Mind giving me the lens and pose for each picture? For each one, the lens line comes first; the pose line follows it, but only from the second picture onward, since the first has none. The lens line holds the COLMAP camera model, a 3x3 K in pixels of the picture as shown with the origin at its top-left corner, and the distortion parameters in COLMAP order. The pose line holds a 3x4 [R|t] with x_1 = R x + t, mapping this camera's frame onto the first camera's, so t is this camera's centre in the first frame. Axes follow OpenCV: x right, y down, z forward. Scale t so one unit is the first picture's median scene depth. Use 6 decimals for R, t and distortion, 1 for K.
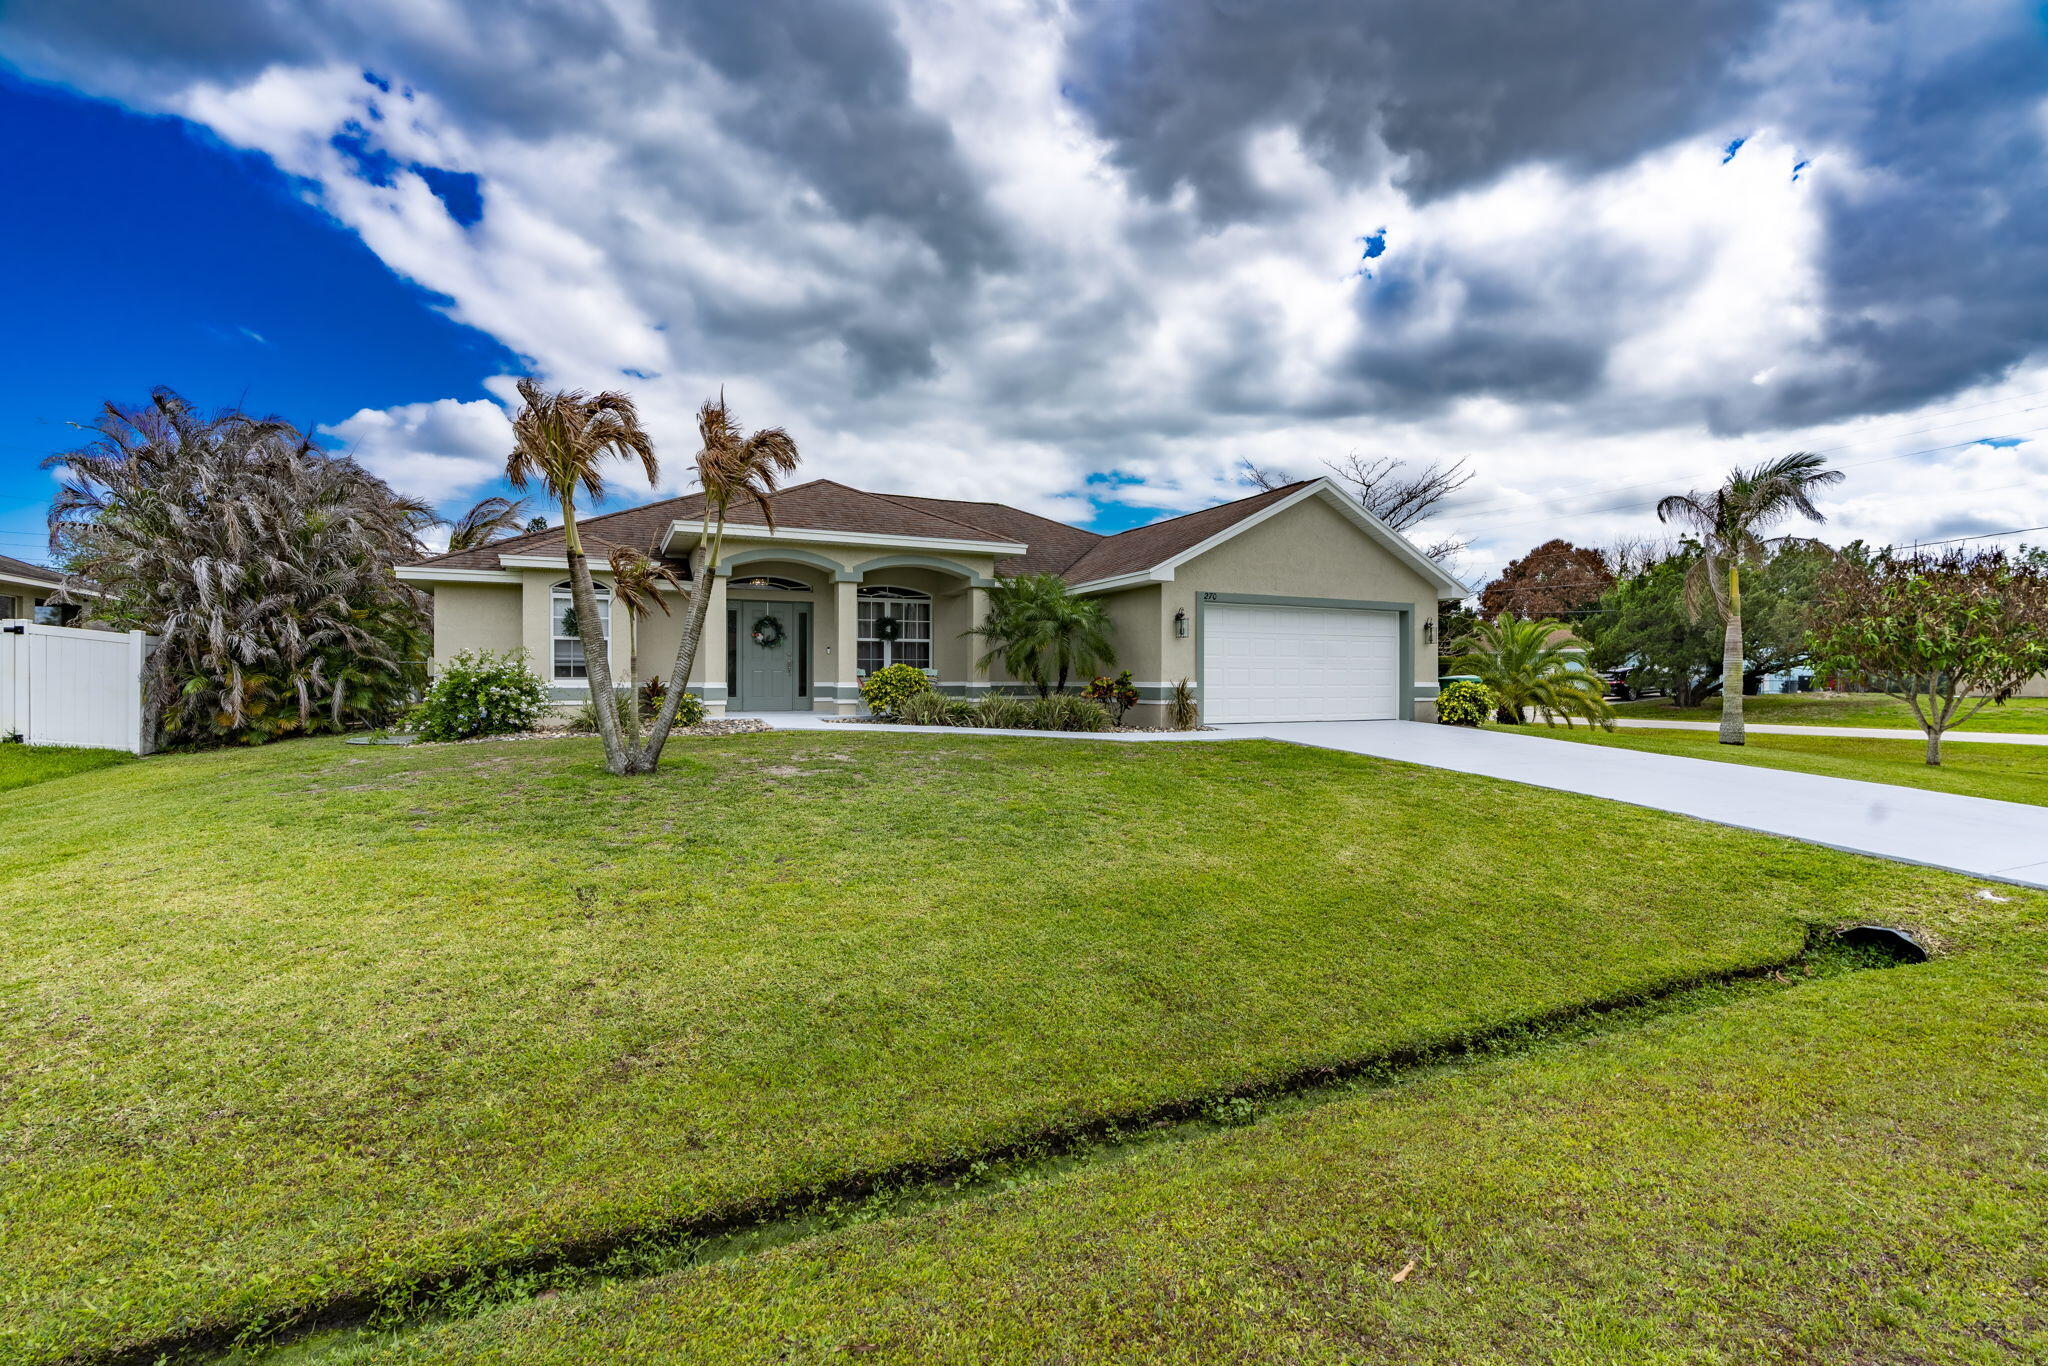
lens RADIAL K [[915.6, 0, 1024.0], [0, 915.6, 683.0], [0, 0, 1]] dist [-0.003106, -0.000684]
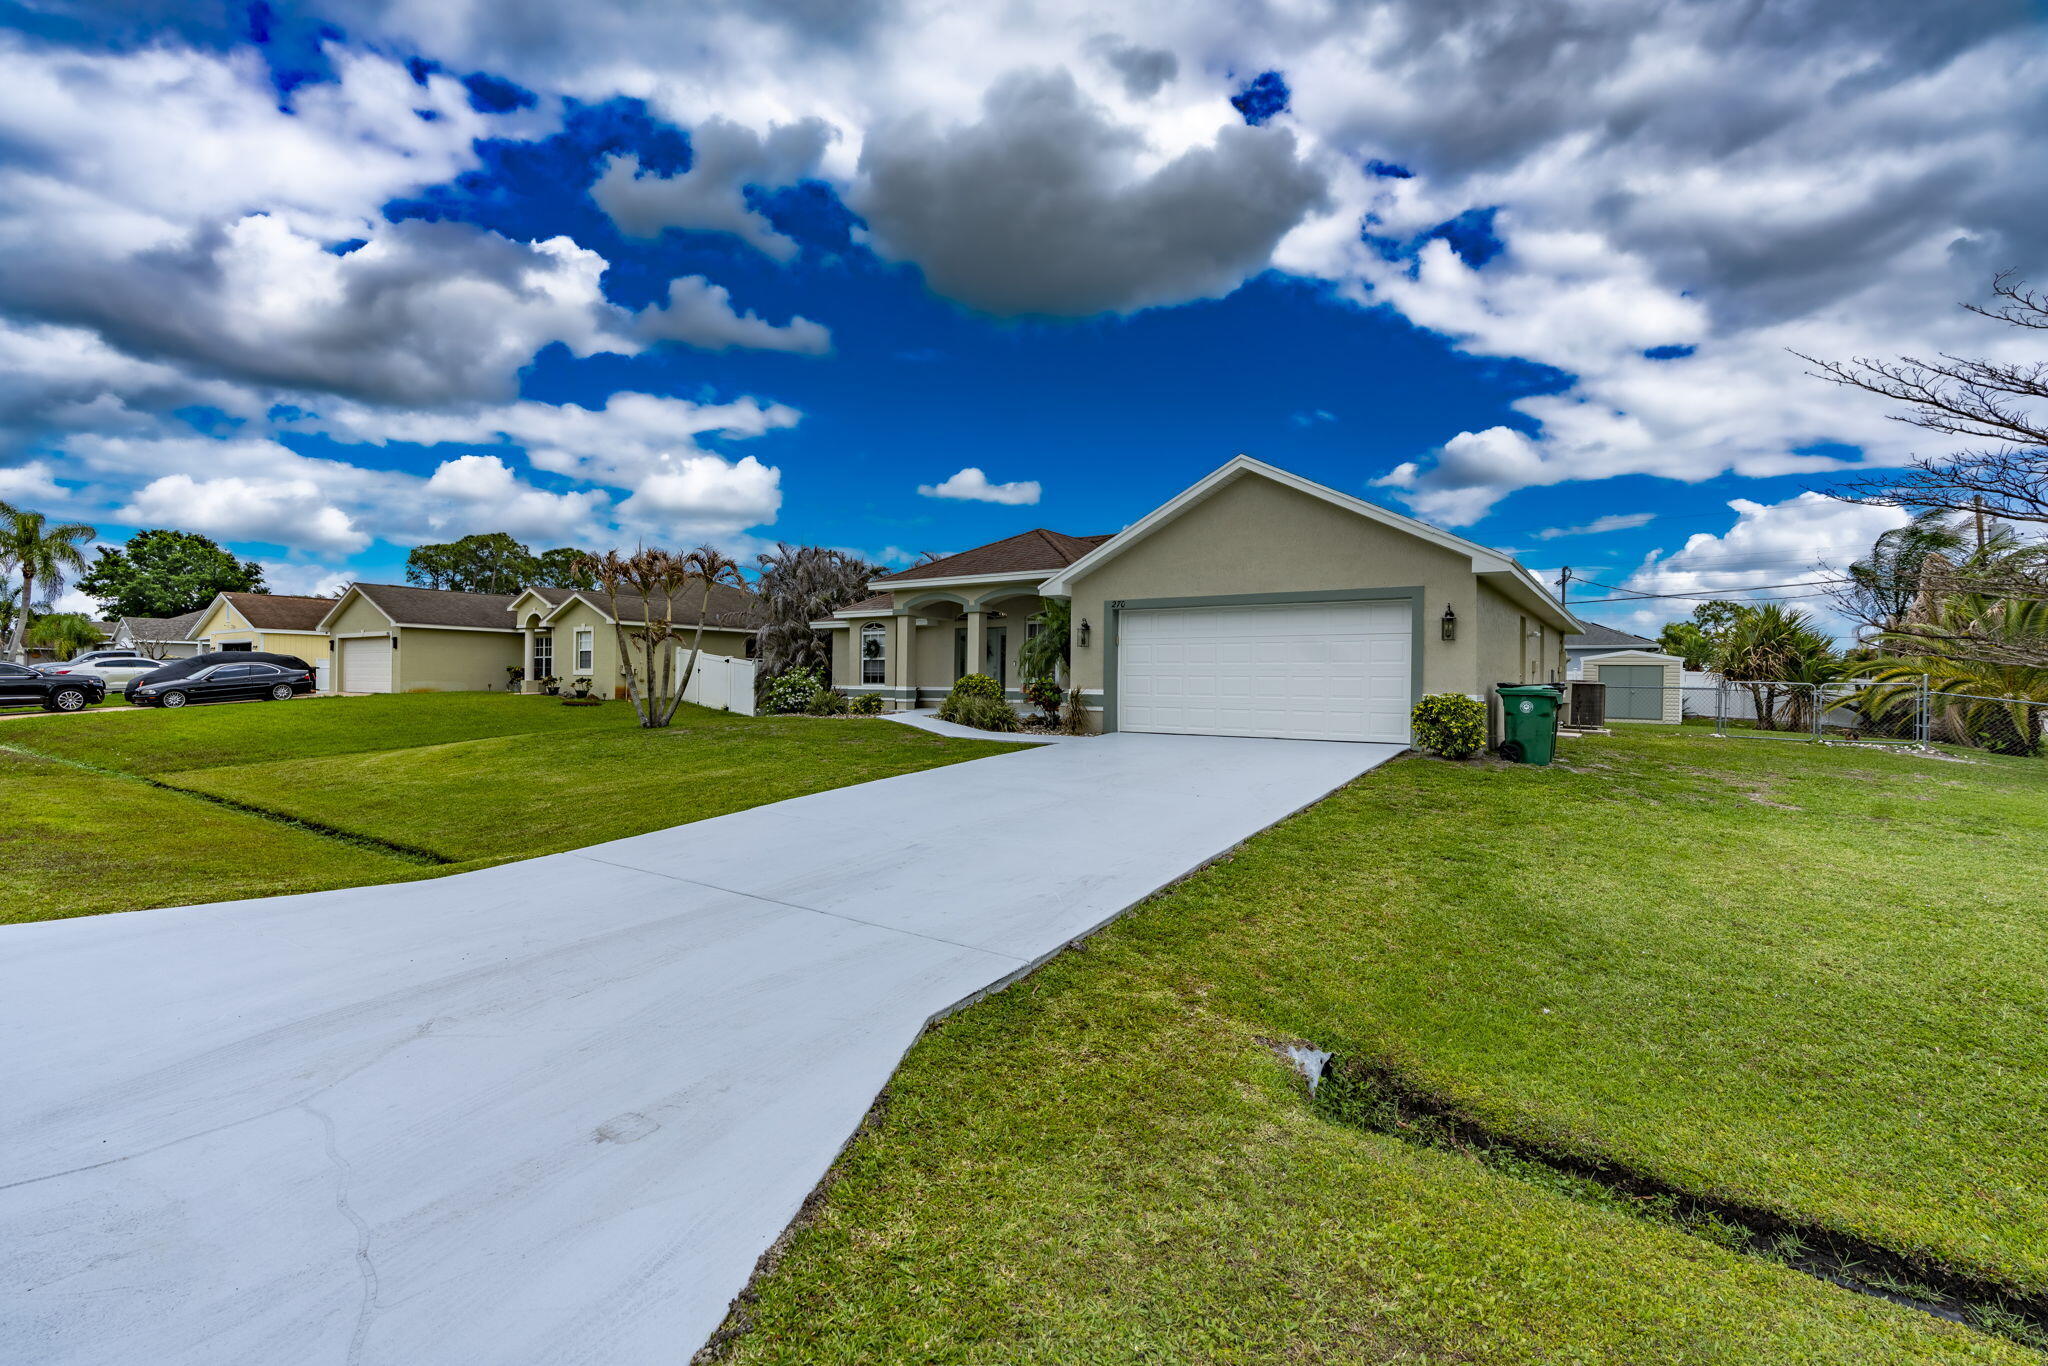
lens RADIAL K [[915.6, 0, 1024.0], [0, 915.6, 683.0], [0, 0, 1]] dist [-0.003106, -0.000684]
pose [[0.501968, 0.003115, -0.864881, 1.187432], [-0.016382, 0.999848, -0.005907, -0.001290], [0.864731, 0.017134, 0.501943, 0.473762]]
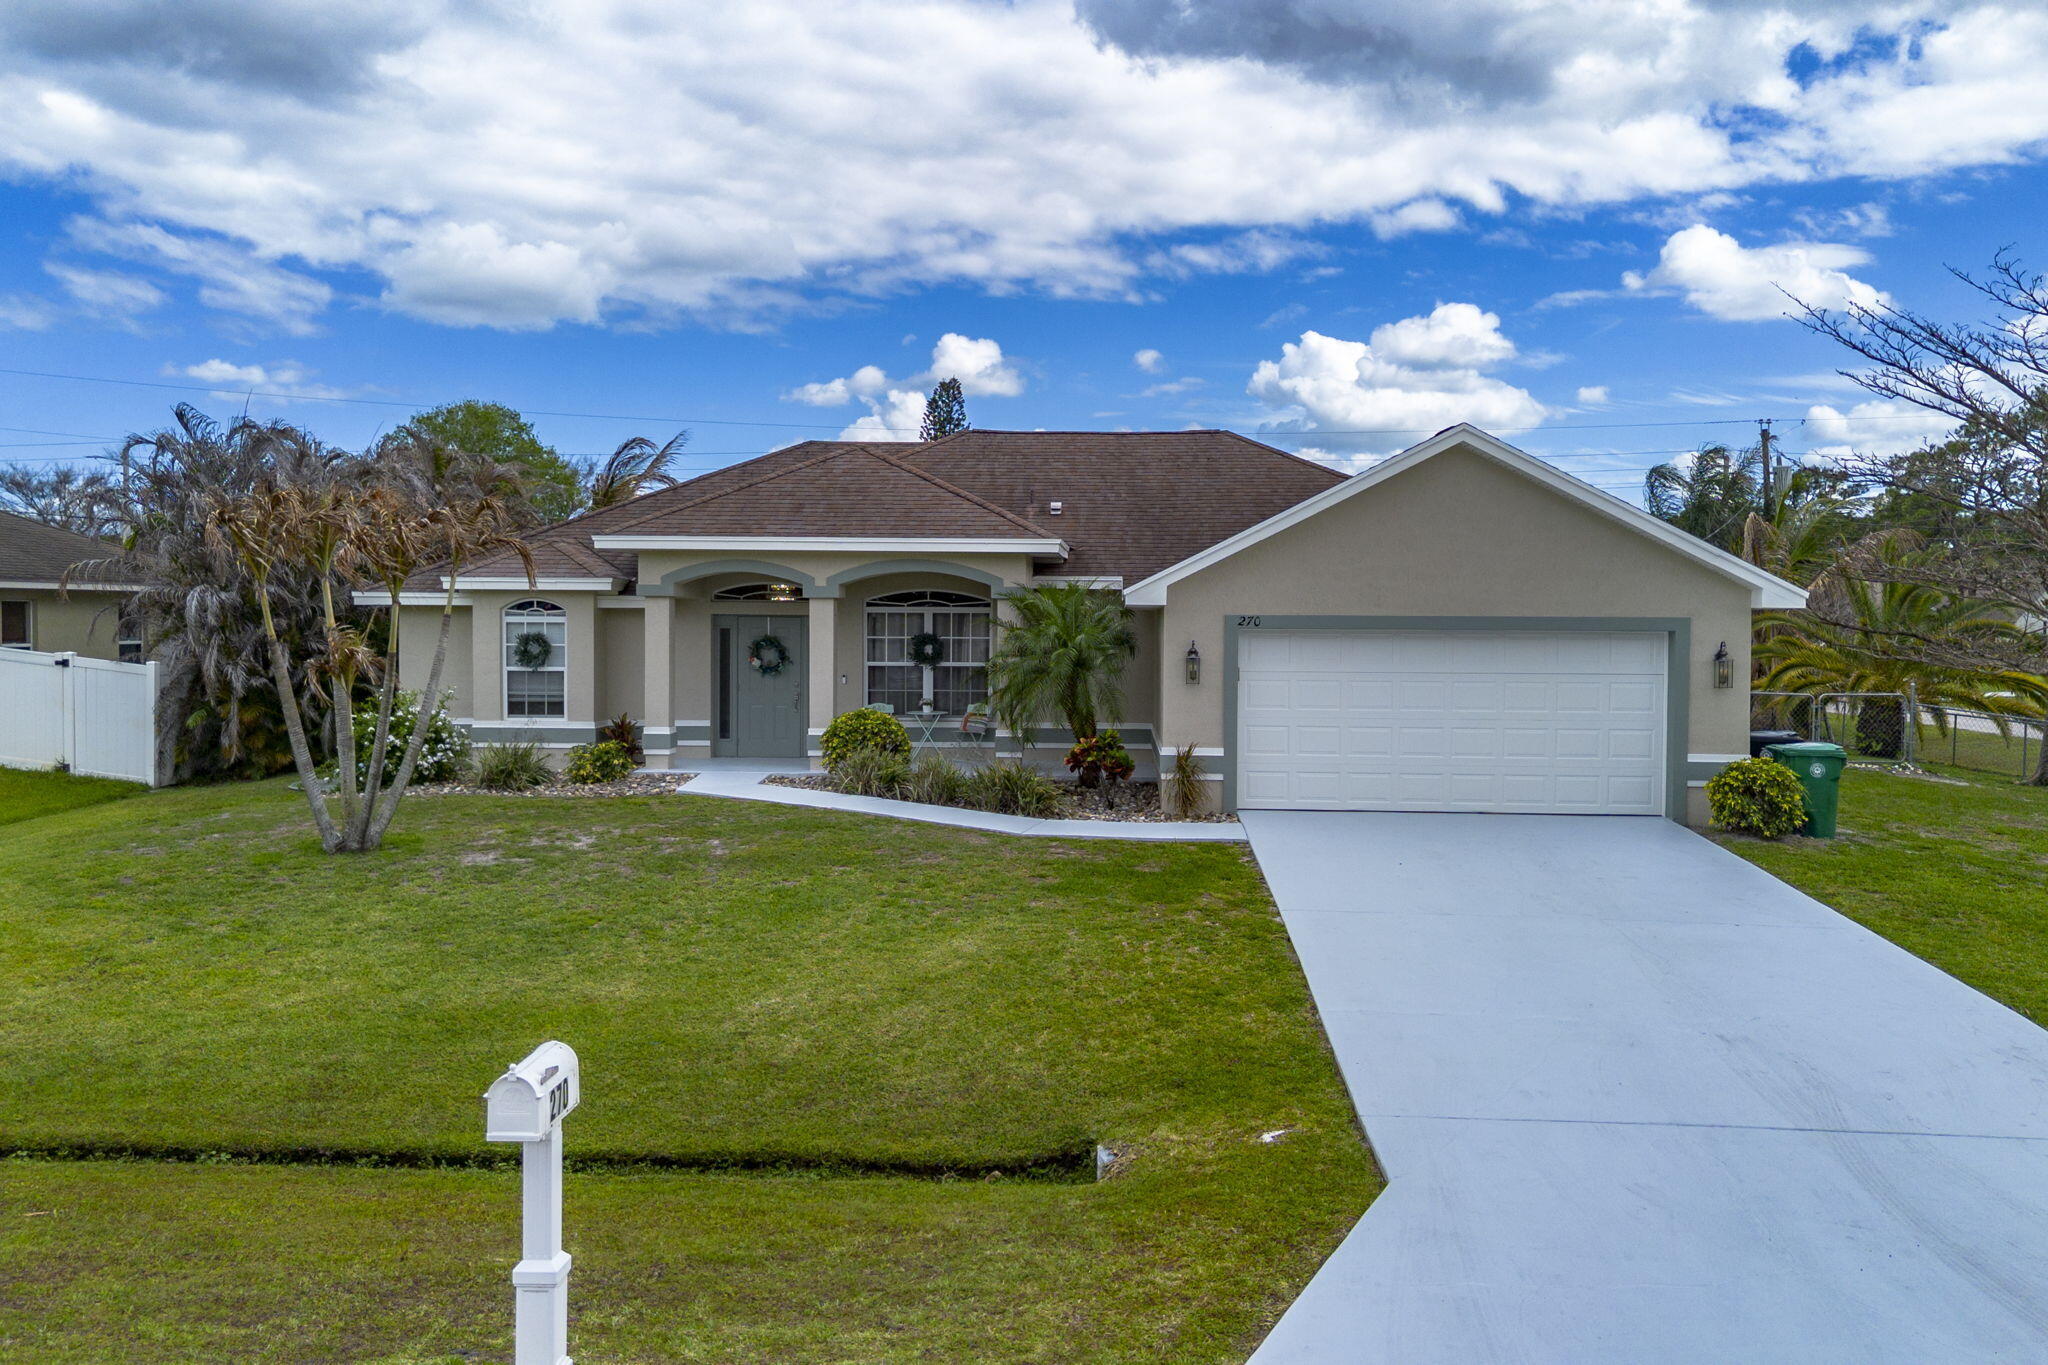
lens RADIAL K [[1713.4, 0, 1030.7], [0, 1713.4, 671.1], [0, 0, 1]] dist [0.079573, -0.082923]
pose [[0.881259, 0.019072, -0.472248, 0.763211], [-0.007837, 0.999638, 0.025746, -0.104057], [0.472568, -0.018988, 0.881089, -0.214565]]
